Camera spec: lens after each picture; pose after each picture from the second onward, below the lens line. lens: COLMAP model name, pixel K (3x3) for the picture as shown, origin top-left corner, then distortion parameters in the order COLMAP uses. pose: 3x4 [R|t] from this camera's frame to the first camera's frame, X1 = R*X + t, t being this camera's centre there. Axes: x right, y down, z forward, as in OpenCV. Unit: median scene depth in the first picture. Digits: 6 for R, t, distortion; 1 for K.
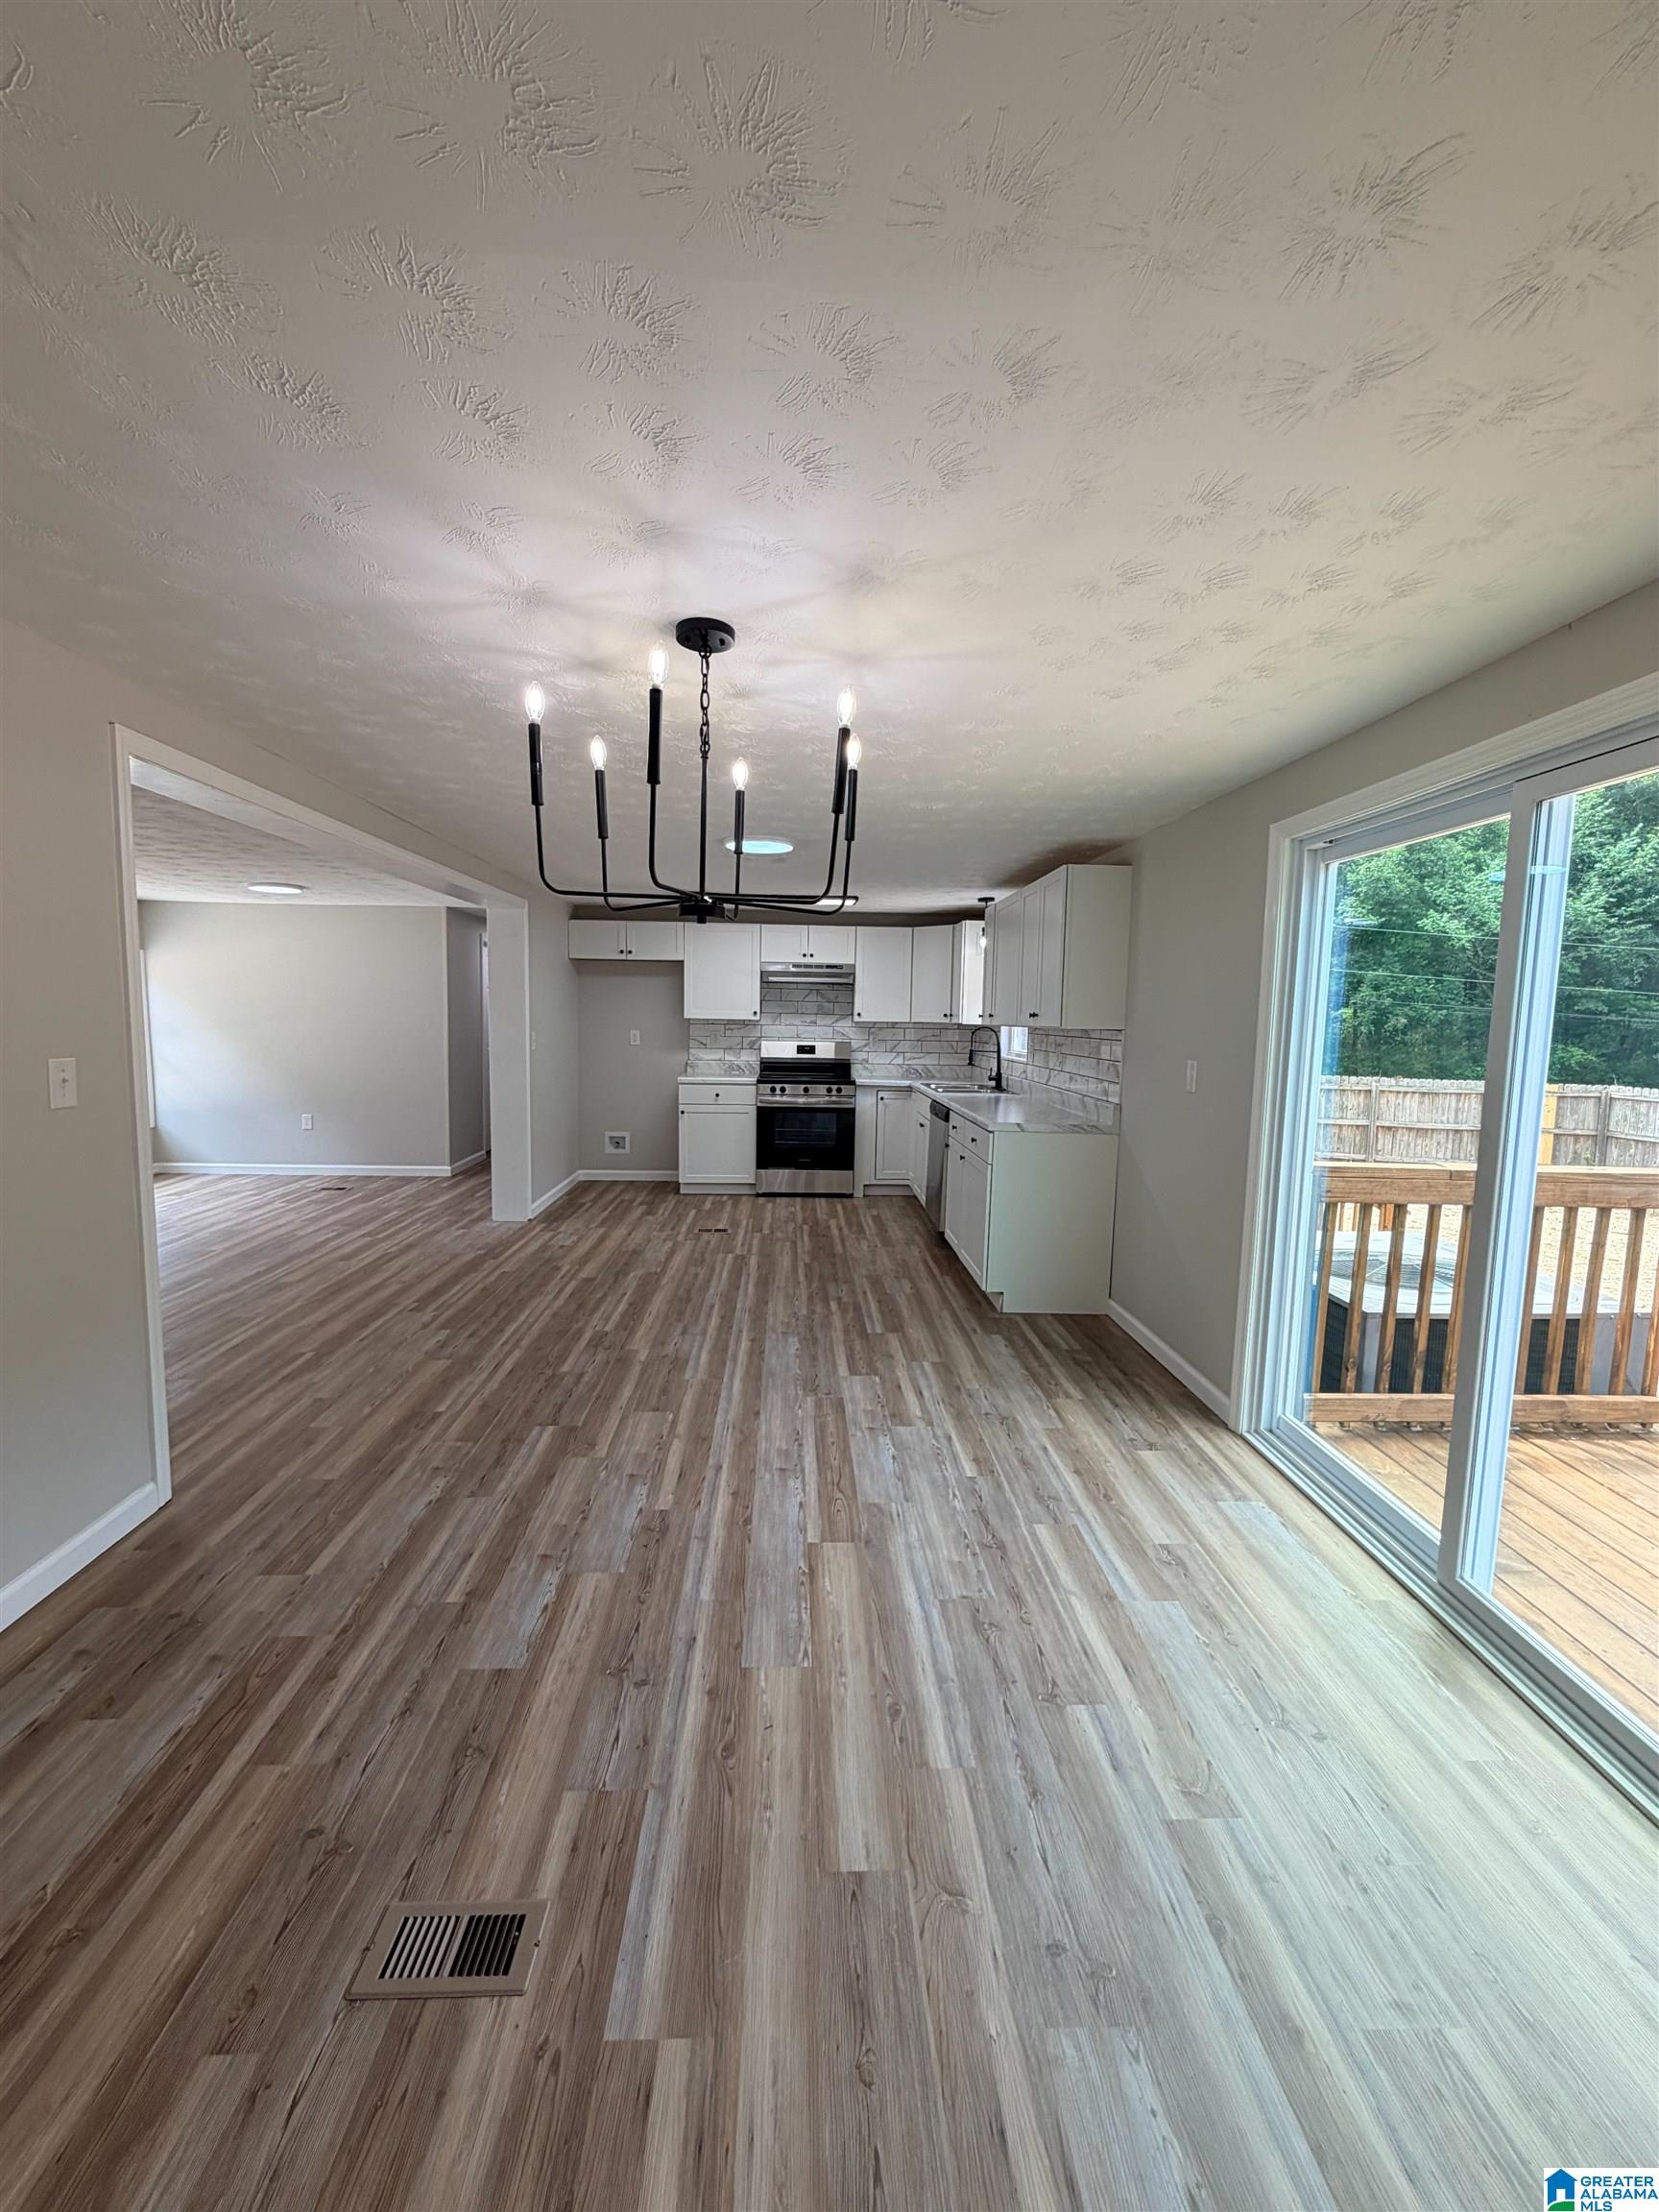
lens RADIAL K [[886.6, 0, 824.9], [0, 886.6, 1102.5], [0, 0, 1]] dist [-0.000650, -0.000327]
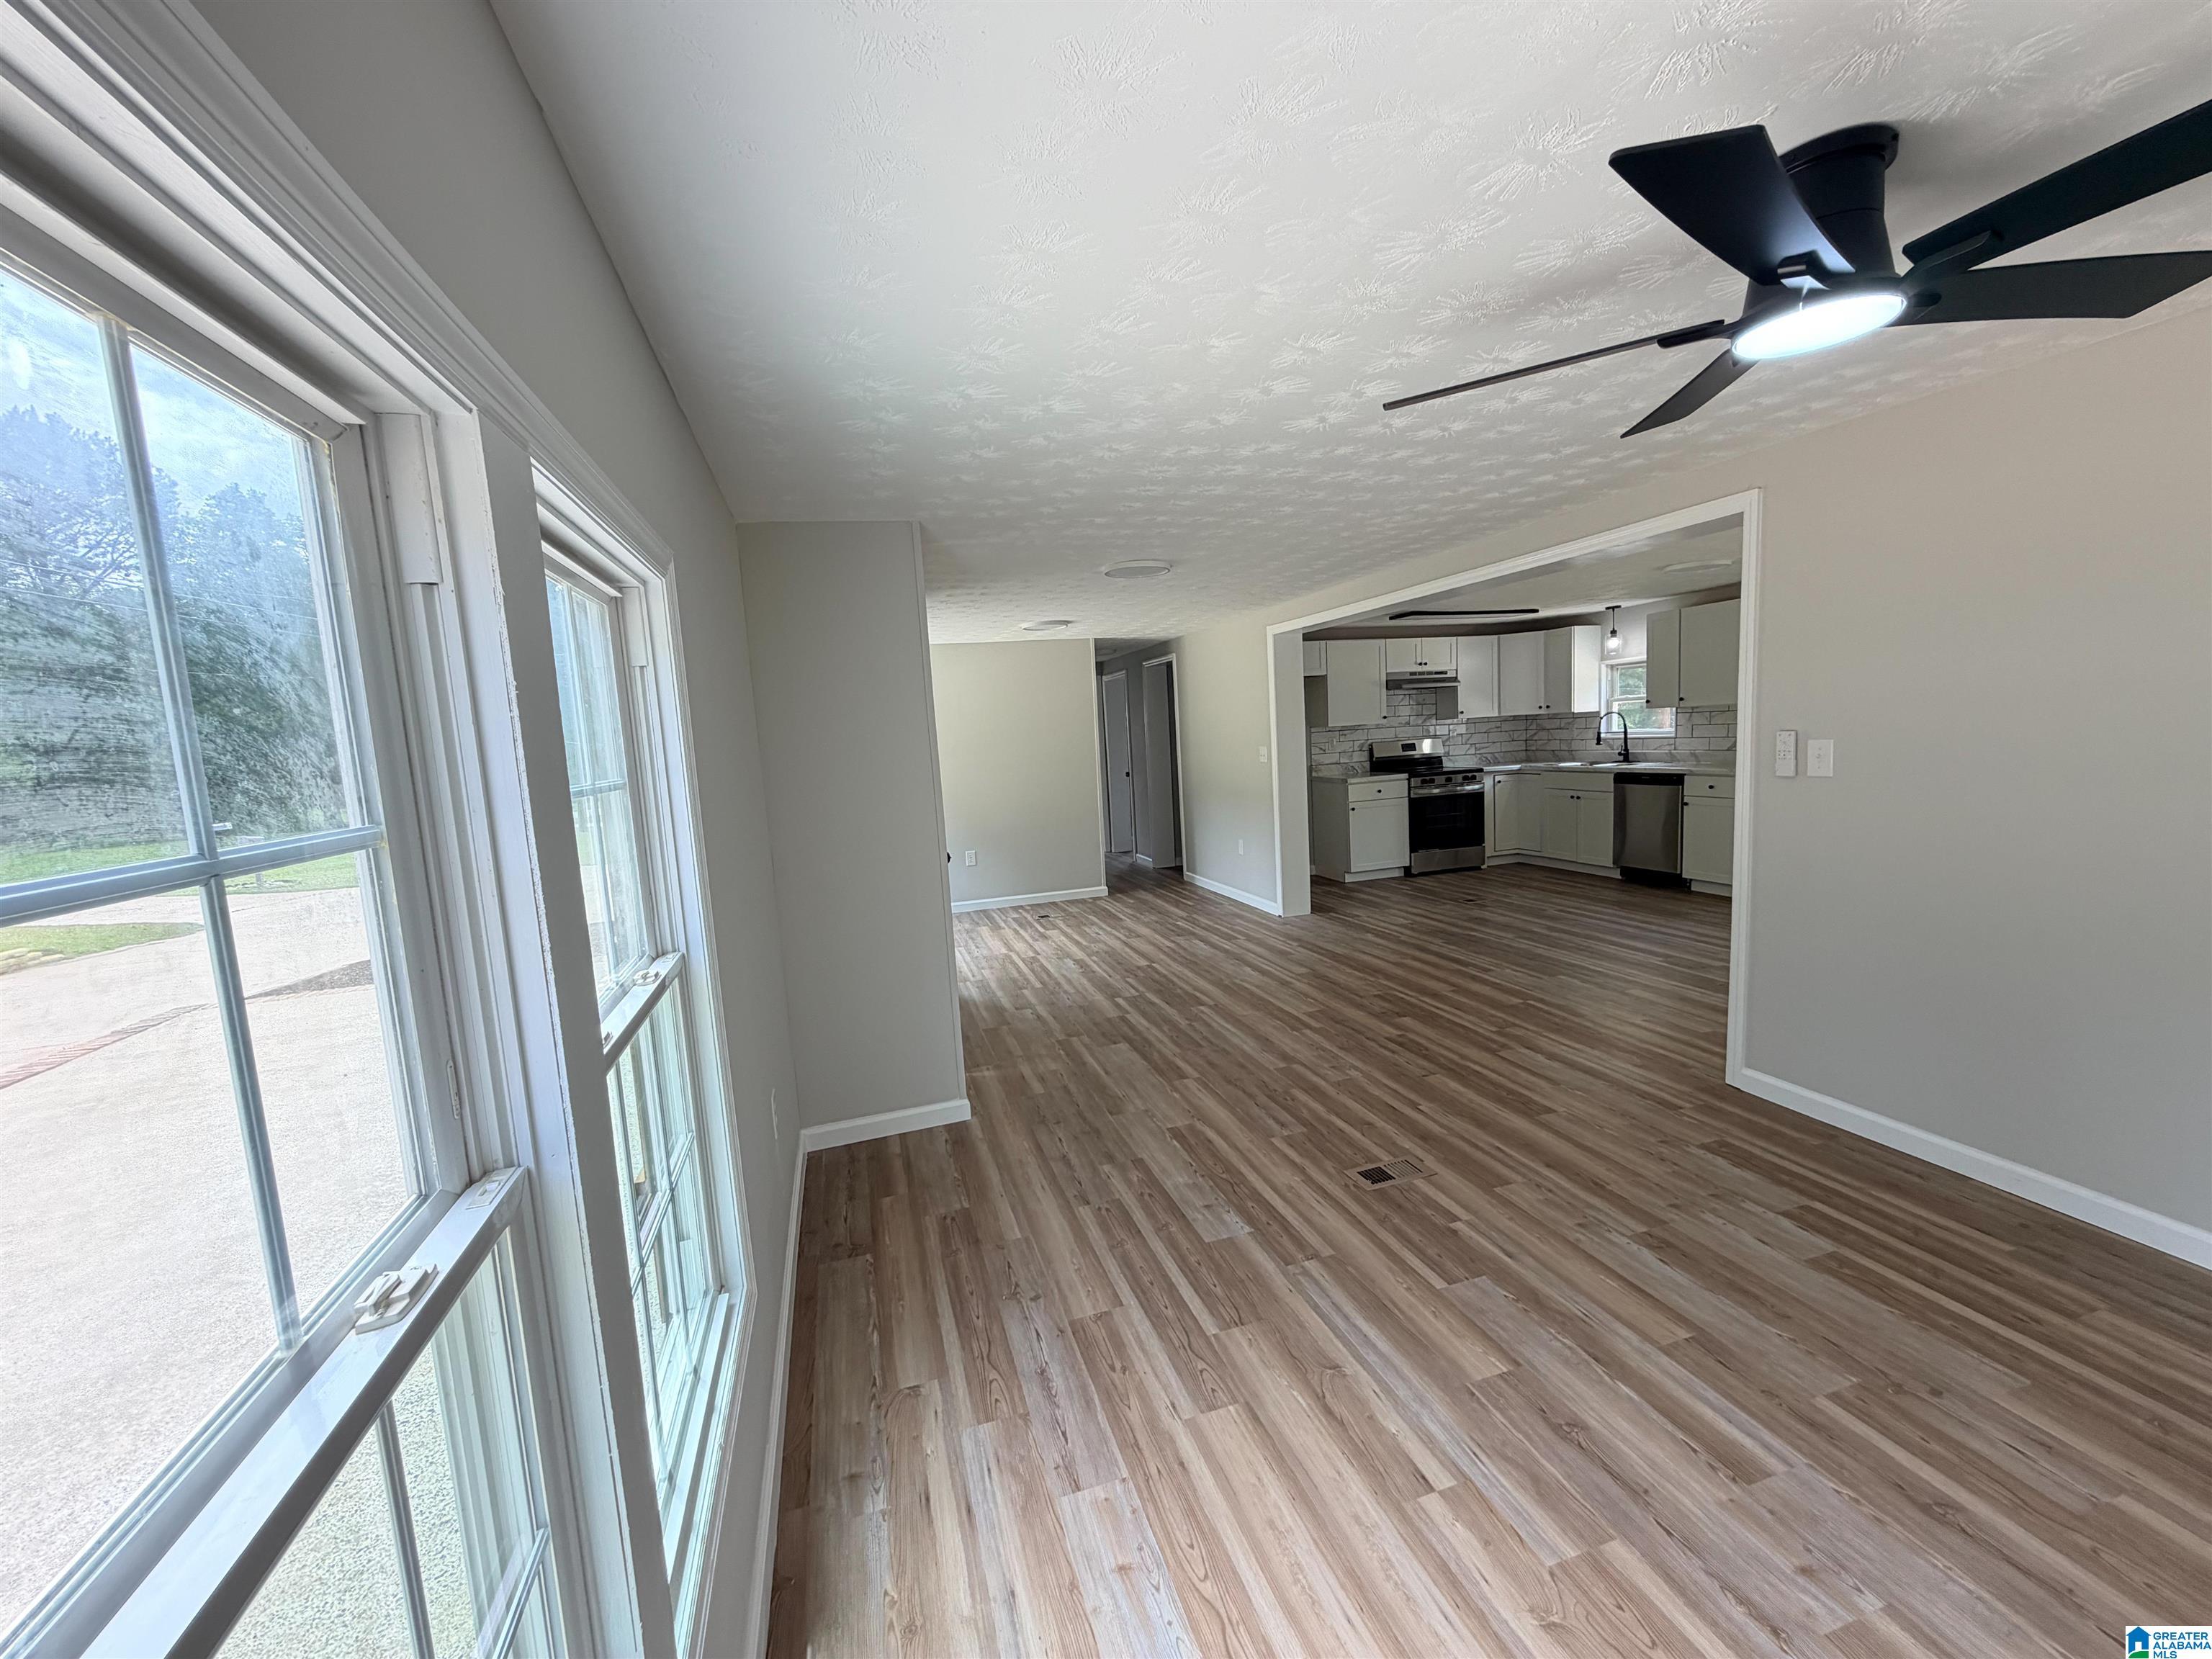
lens RADIAL K [[886.6, 0, 1100.2], [0, 886.6, 832.4], [0, 0, 1]] dist [-0.000650, -0.000327]
pose [[0.966373, -0.101708, 0.236174, -1.054406], [0.099827, 0.994805, 0.019942, -0.020463], [-0.236975, 0.004306, 0.971506, -0.022094]]
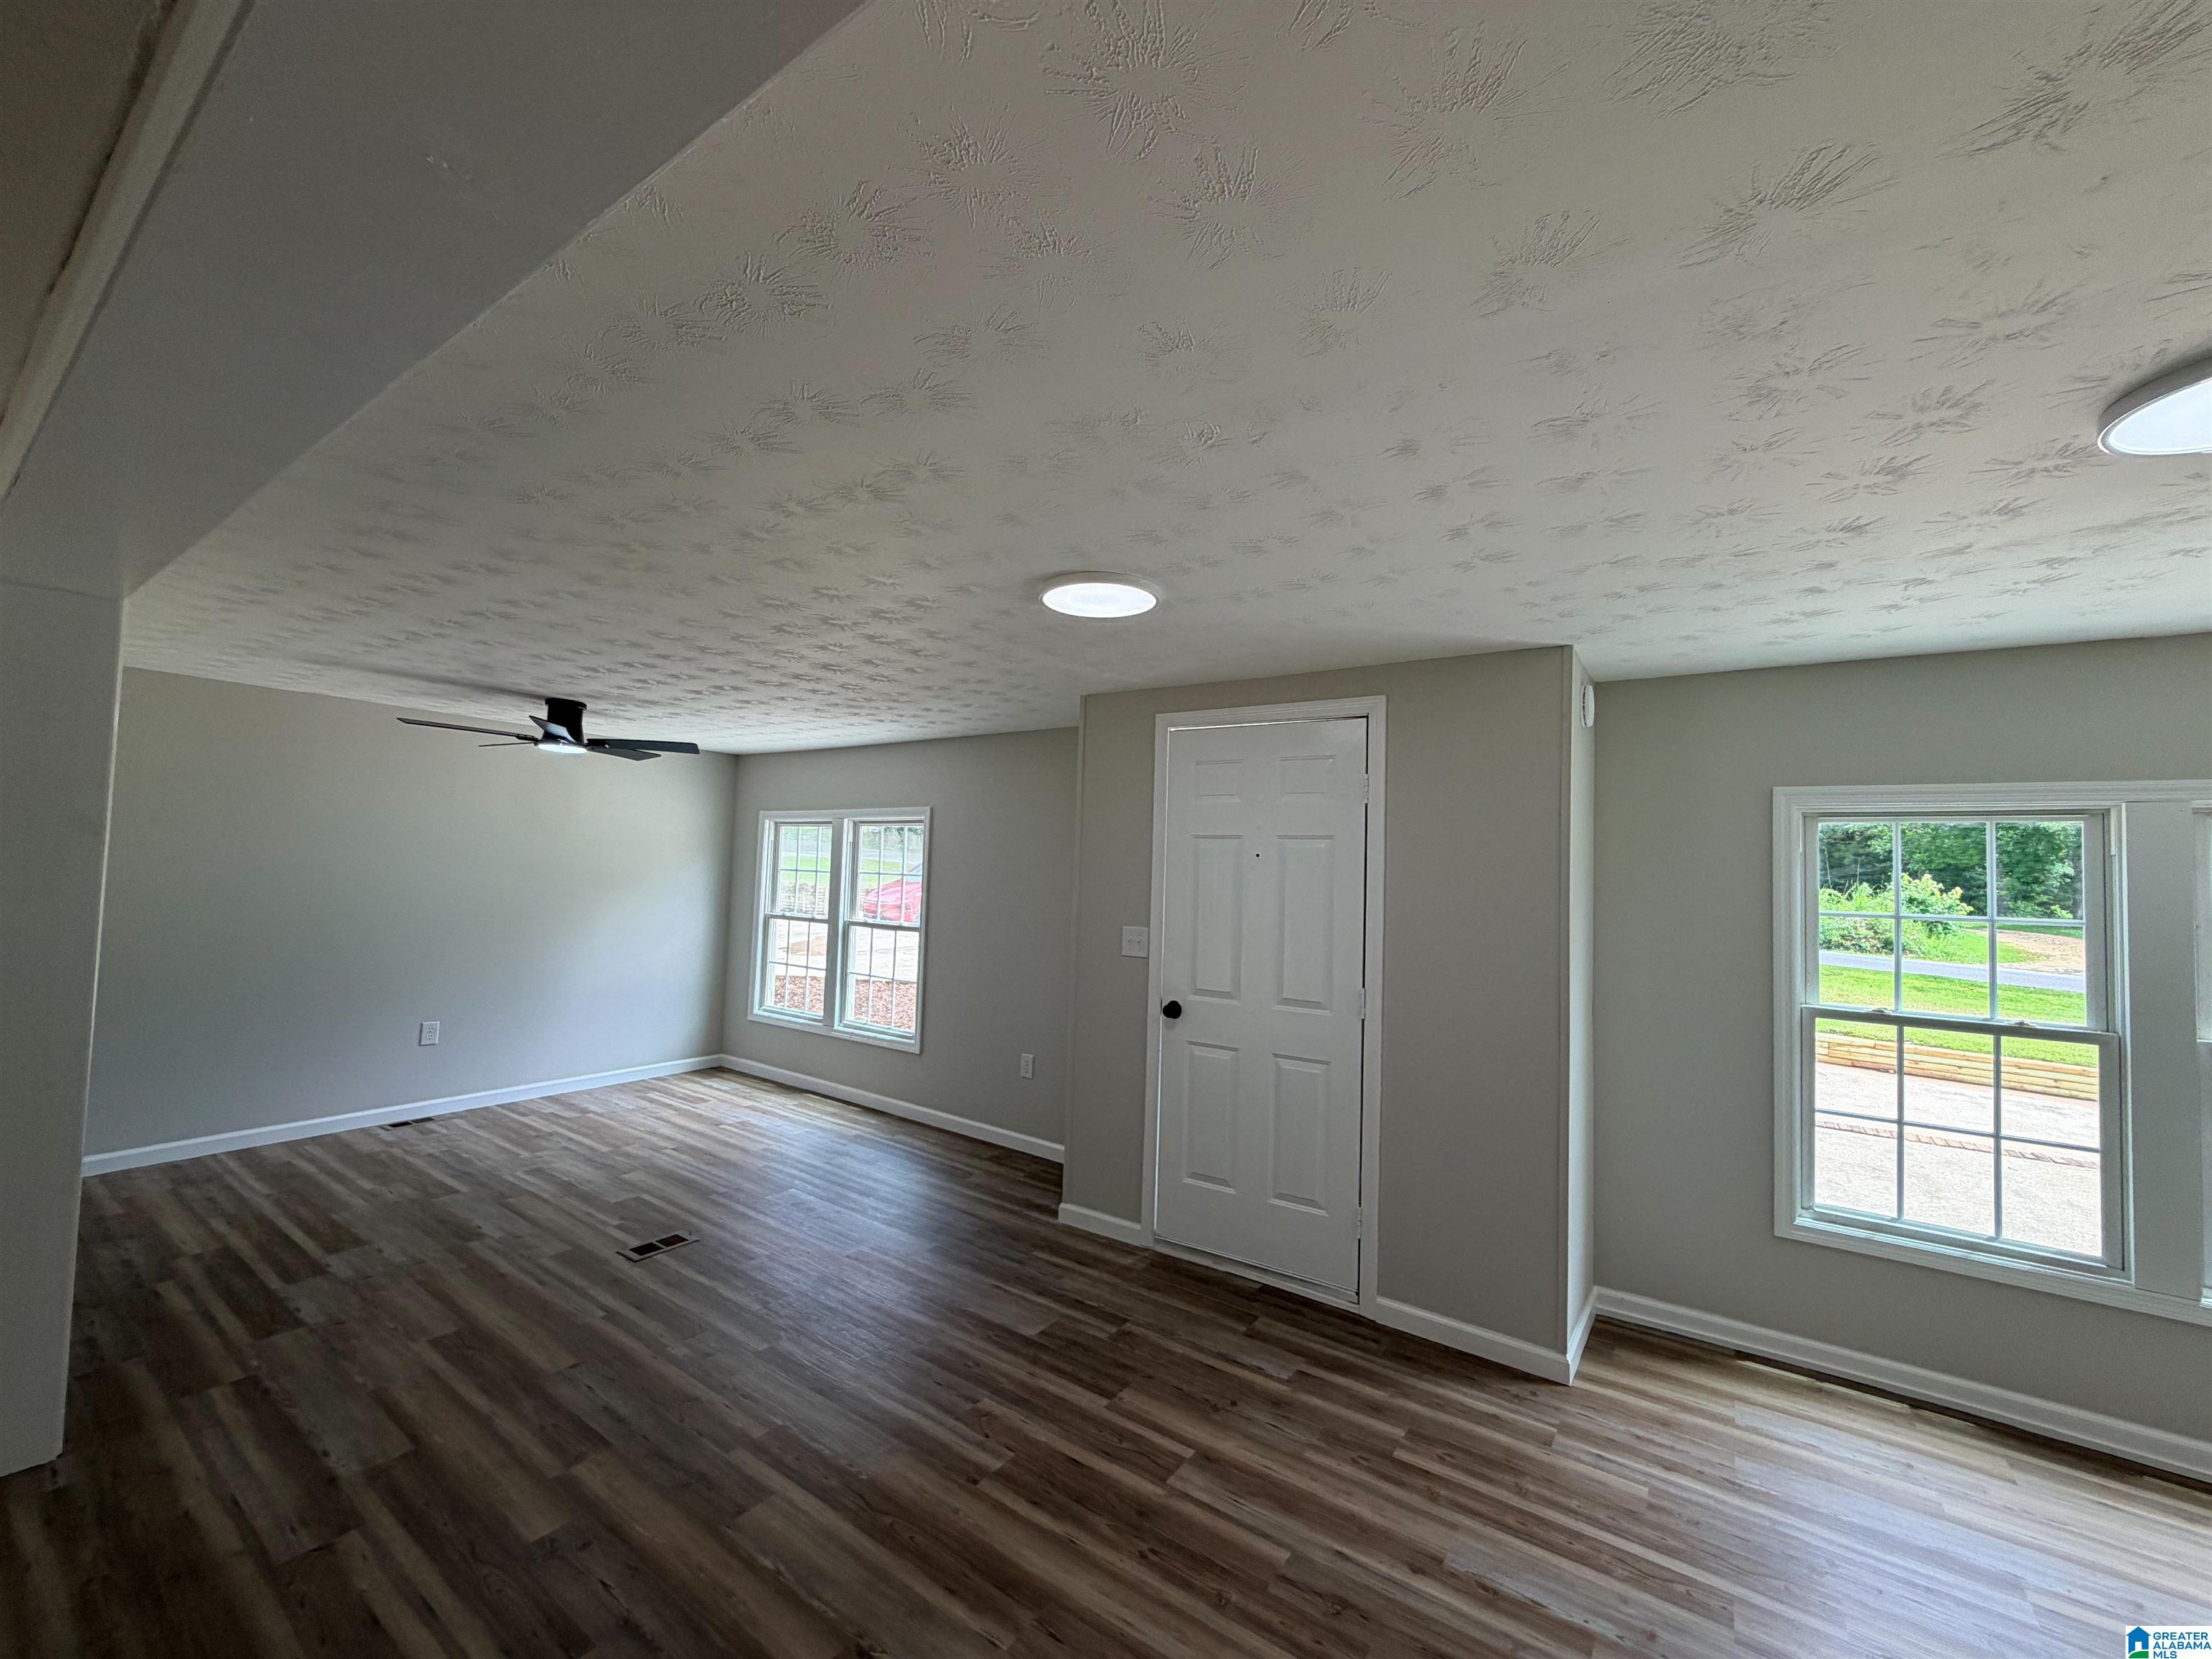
lens RADIAL K [[884.8, 0, 1099.3], [0, 884.8, 832.8], [0, 0, 1]] dist [-0.000521, -0.000307]
pose [[-0.606230, -0.069394, -0.792256, -0.385049], [-0.124150, 0.992230, 0.008089, -0.138654], [0.785539, 0.103263, -0.610136, 1.174356]]
